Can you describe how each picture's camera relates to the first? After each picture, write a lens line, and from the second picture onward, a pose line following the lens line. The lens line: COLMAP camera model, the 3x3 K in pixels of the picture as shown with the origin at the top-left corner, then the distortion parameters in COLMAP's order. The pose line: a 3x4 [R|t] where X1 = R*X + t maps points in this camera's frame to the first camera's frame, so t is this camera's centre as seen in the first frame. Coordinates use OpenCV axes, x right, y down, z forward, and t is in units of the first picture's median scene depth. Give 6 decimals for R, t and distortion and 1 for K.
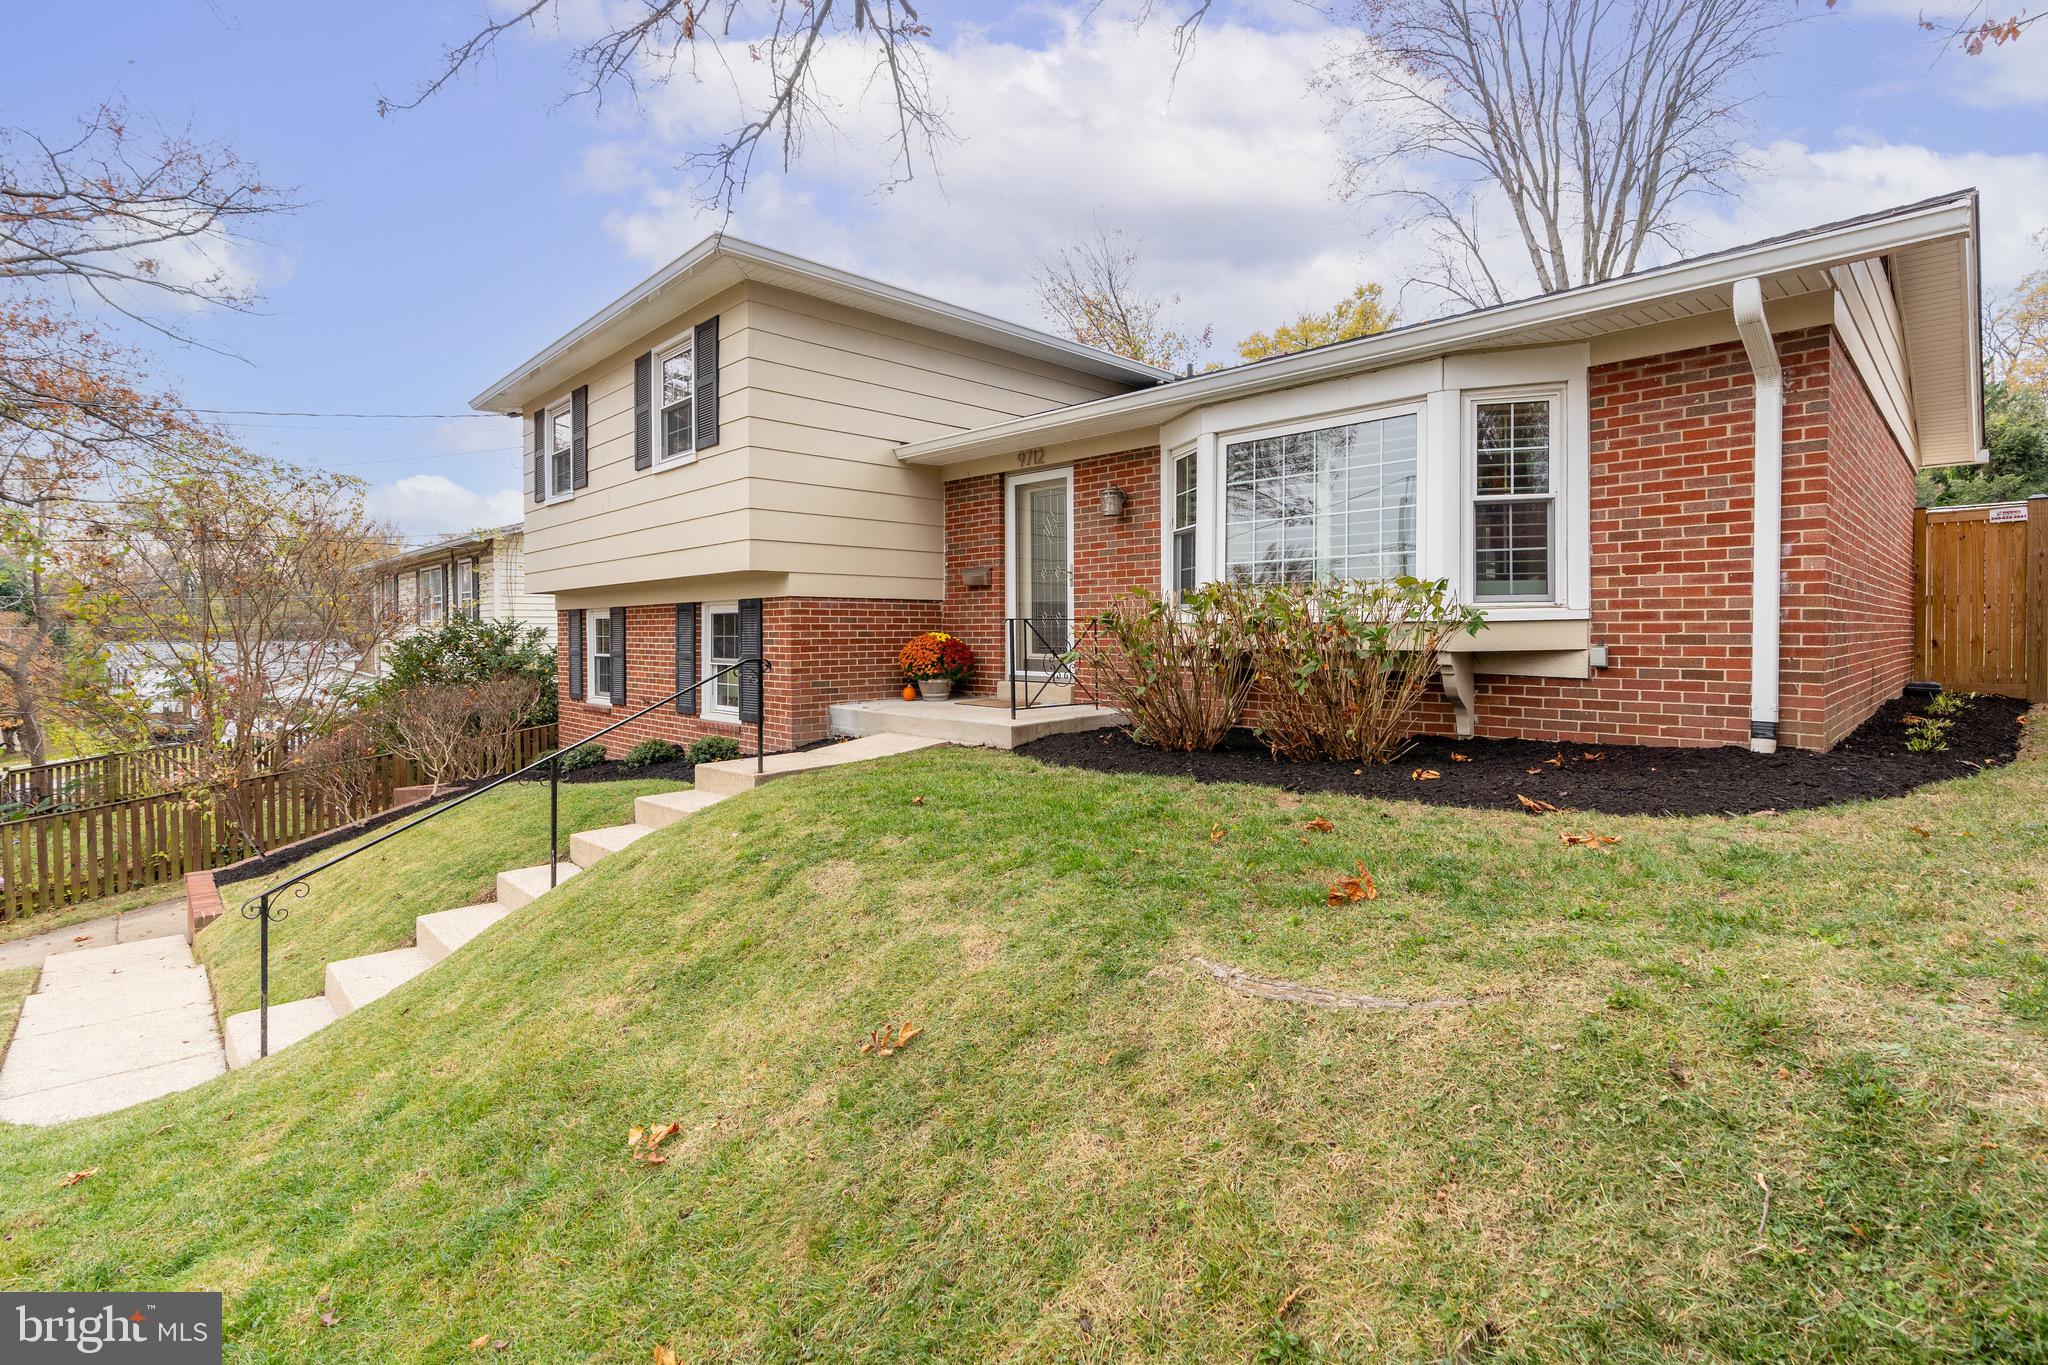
lens RADIAL K [[947.3, 0, 1030.6], [0, 947.3, 655.2], [0, 0, 1]] dist [-0.001794, 0.000307]
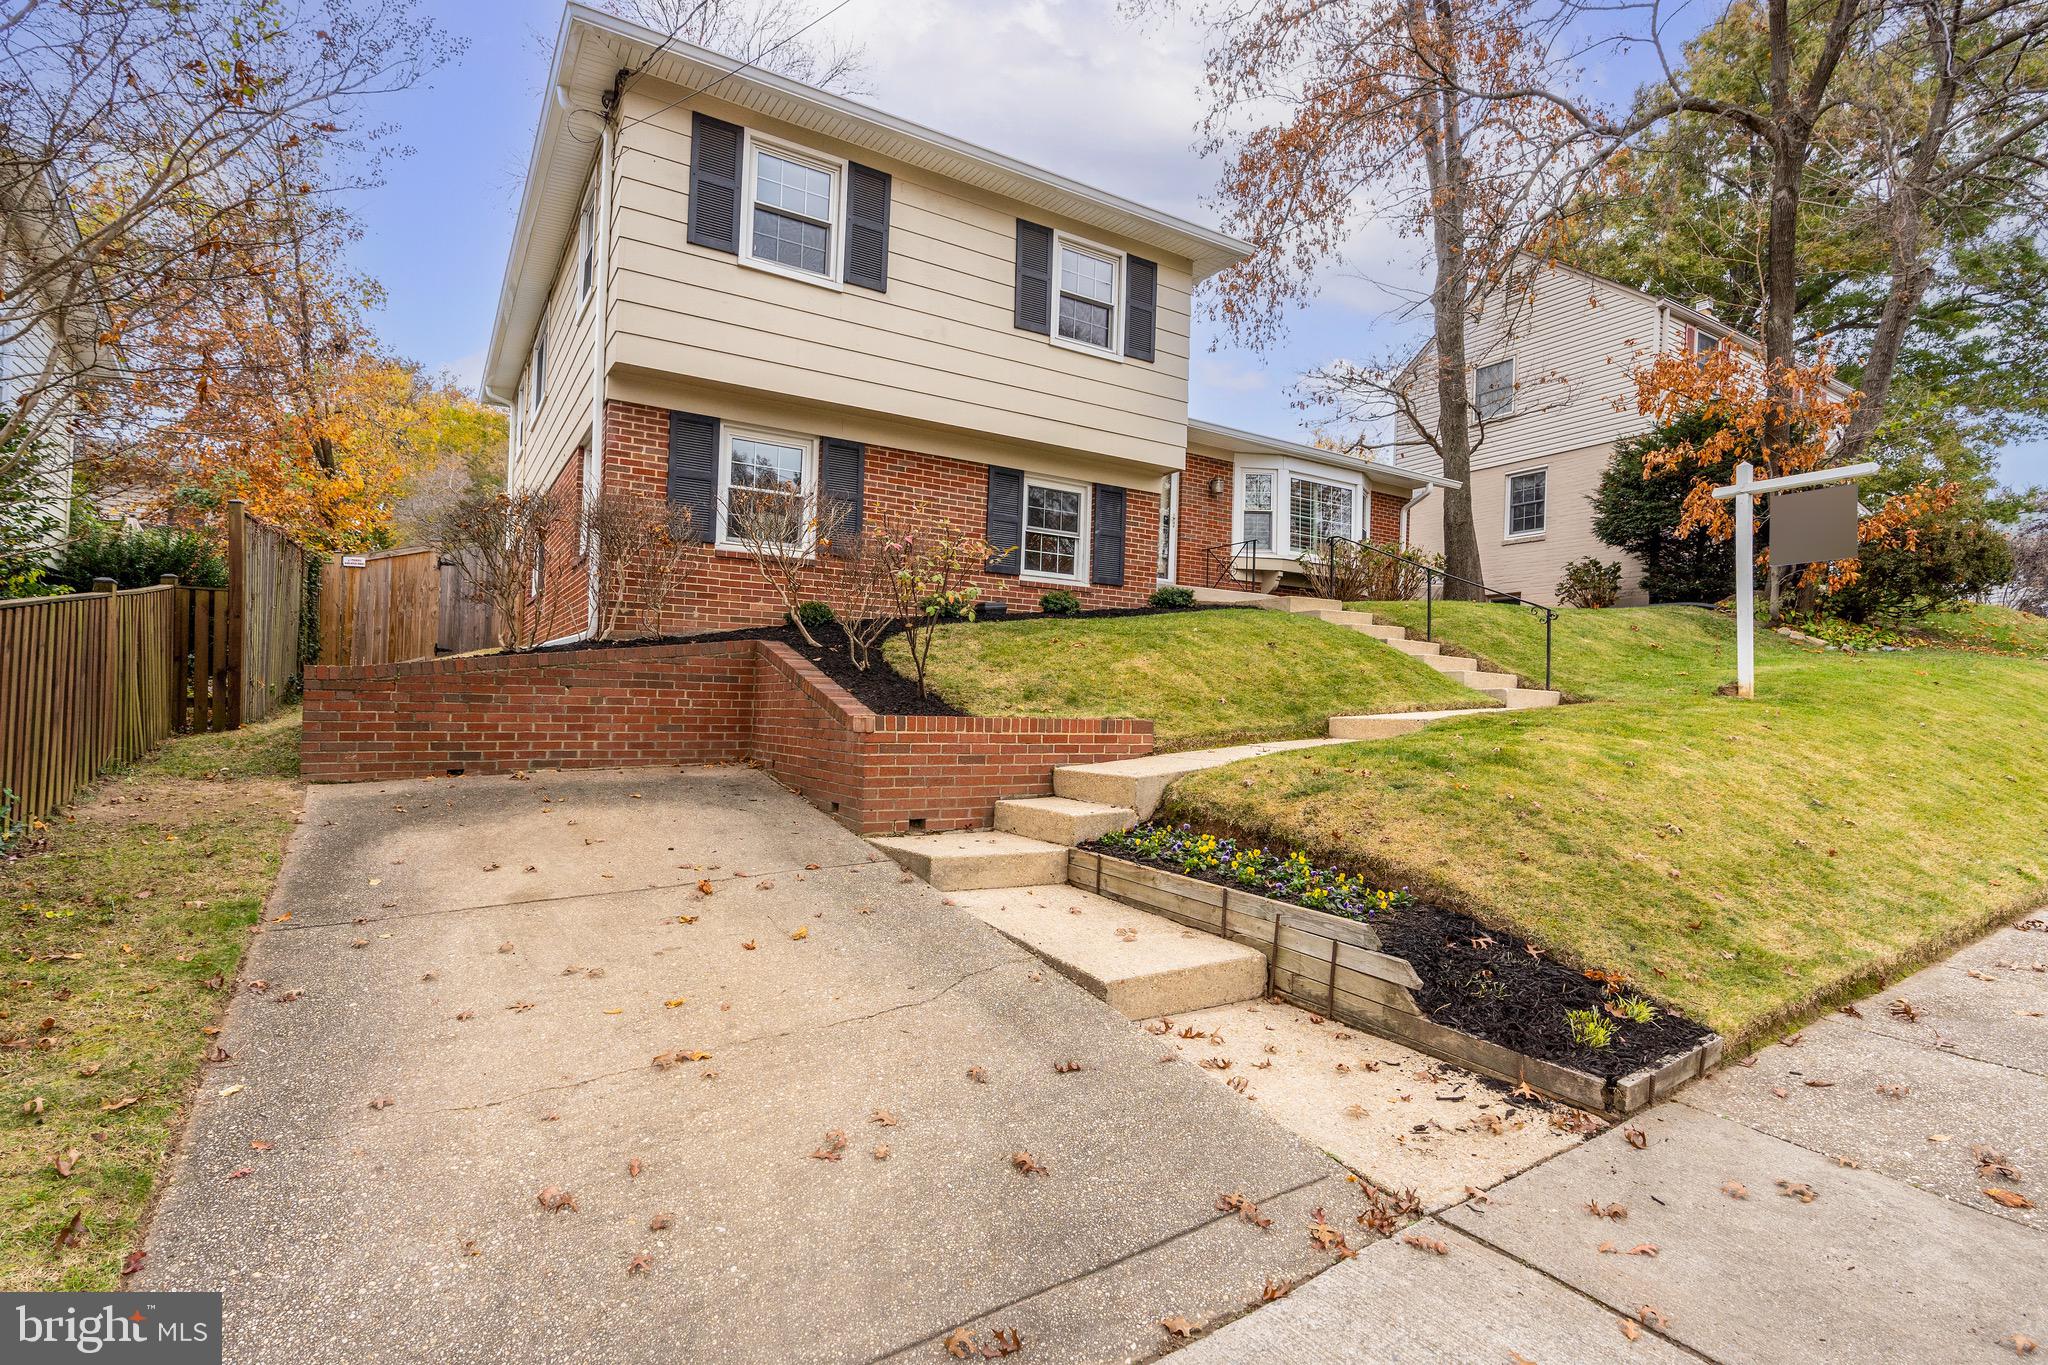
lens RADIAL K [[969.0, 0, 1012.1], [0, 969.0, 712.8], [0, 0, 1]] dist [-0.000637, 0.000266]
pose [[0.224343, 0.008091, 0.974477, -1.620448], [0.000894, 0.999963, -0.008508, 0.258423], [-0.974510, 0.002780, 0.224328, 0.876620]]
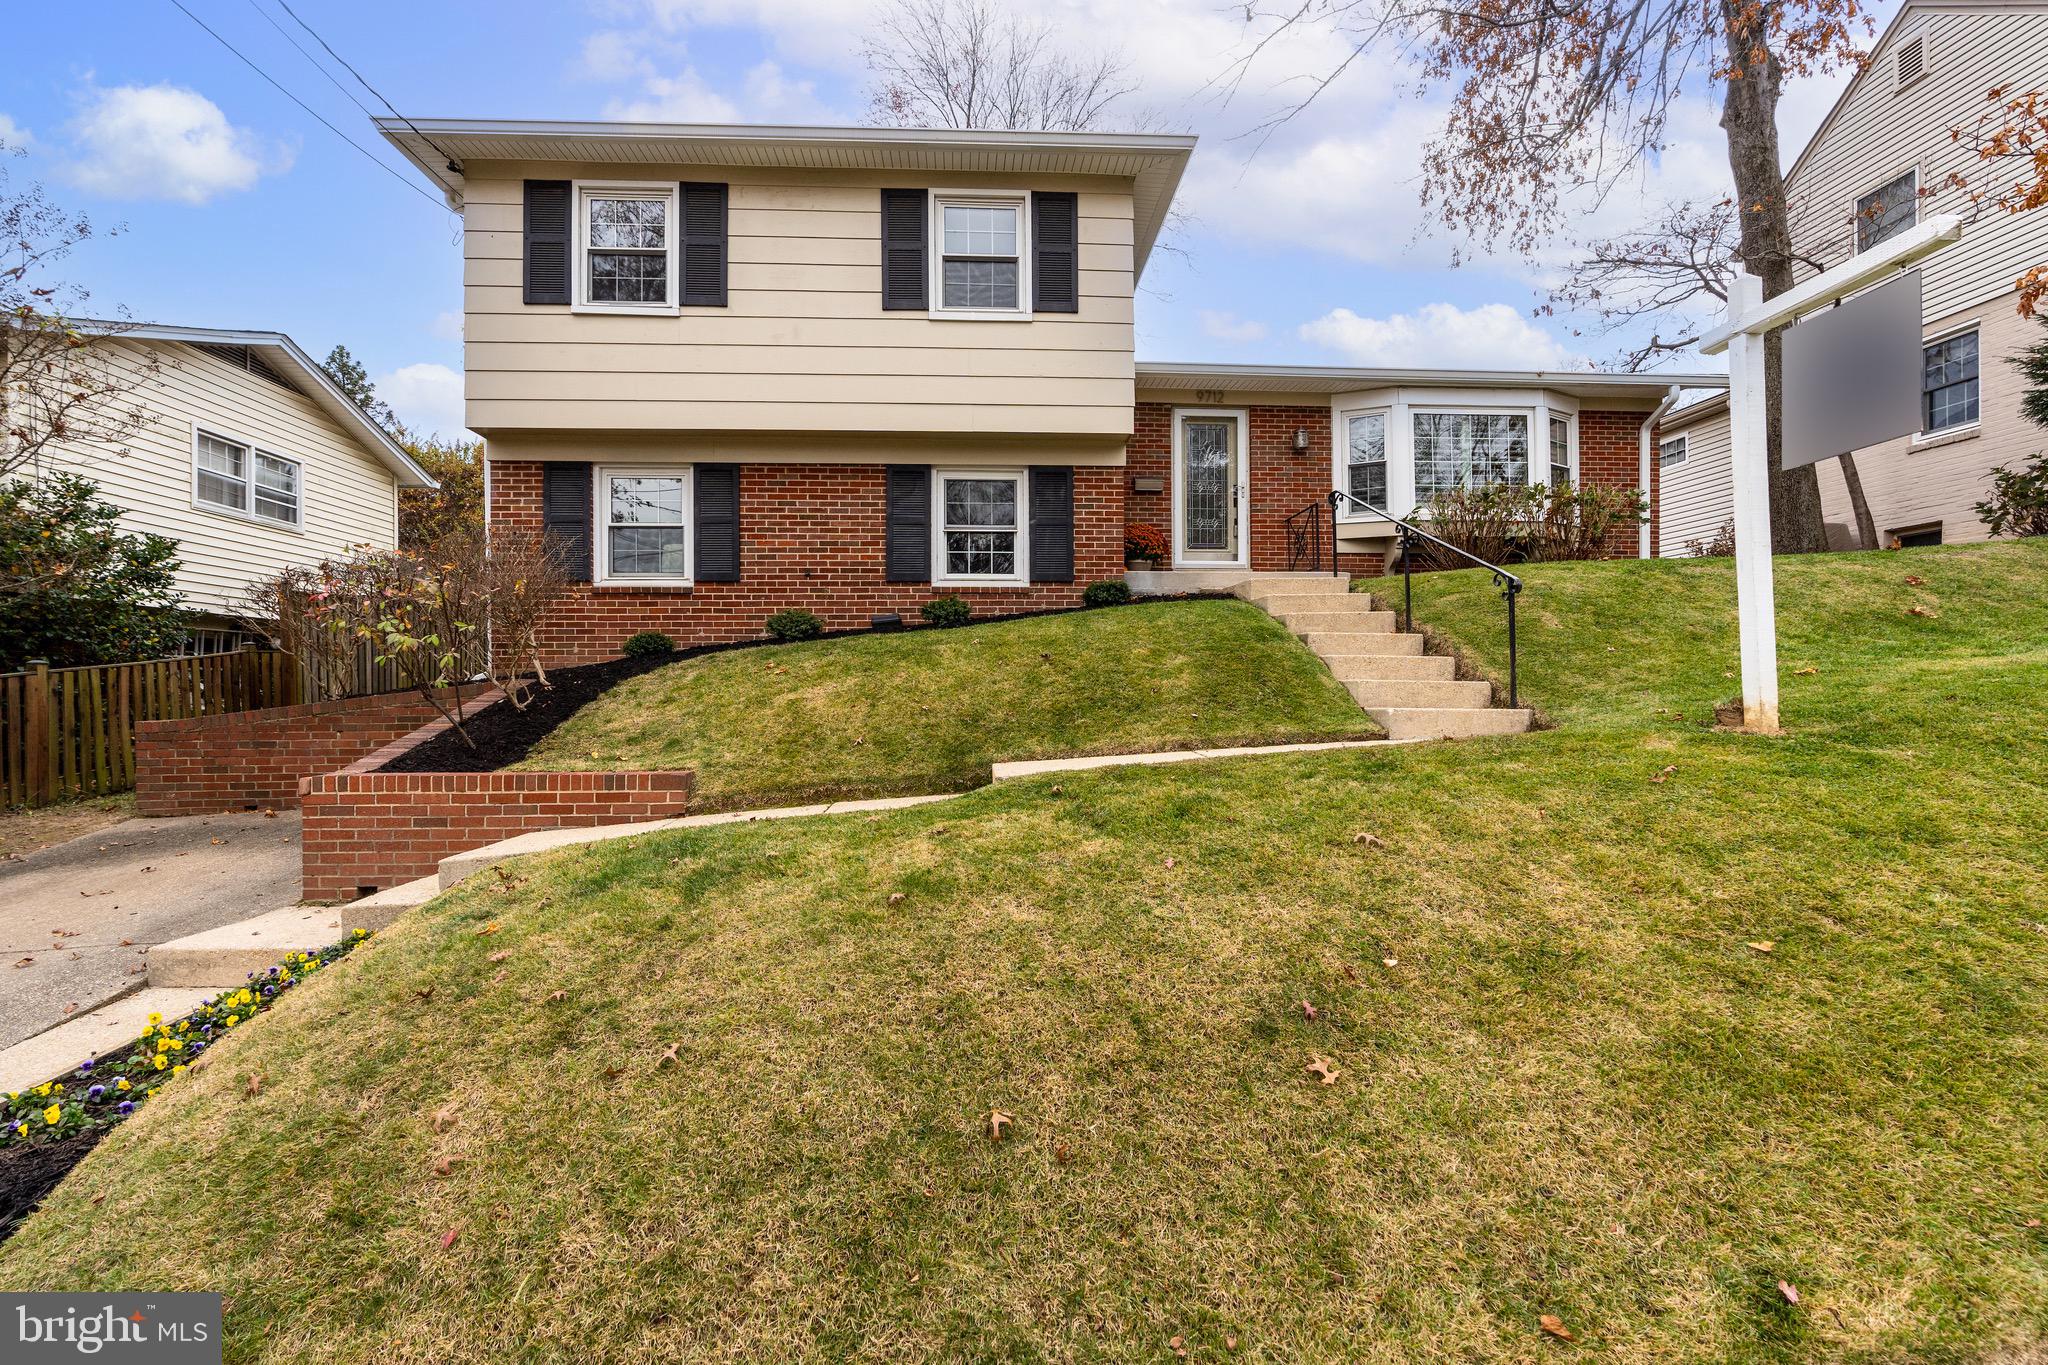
lens RADIAL K [[921.4, 0, 1022.5], [0, 921.4, 691.3], [0, 0, 1]] dist [-0.005234, 0.001281]
pose [[0.655639, 0.001592, 0.755073, -1.135714], [0.018689, 0.999657, -0.018335, 0.218763], [-0.754844, 0.026132, 0.655384, 0.371049]]
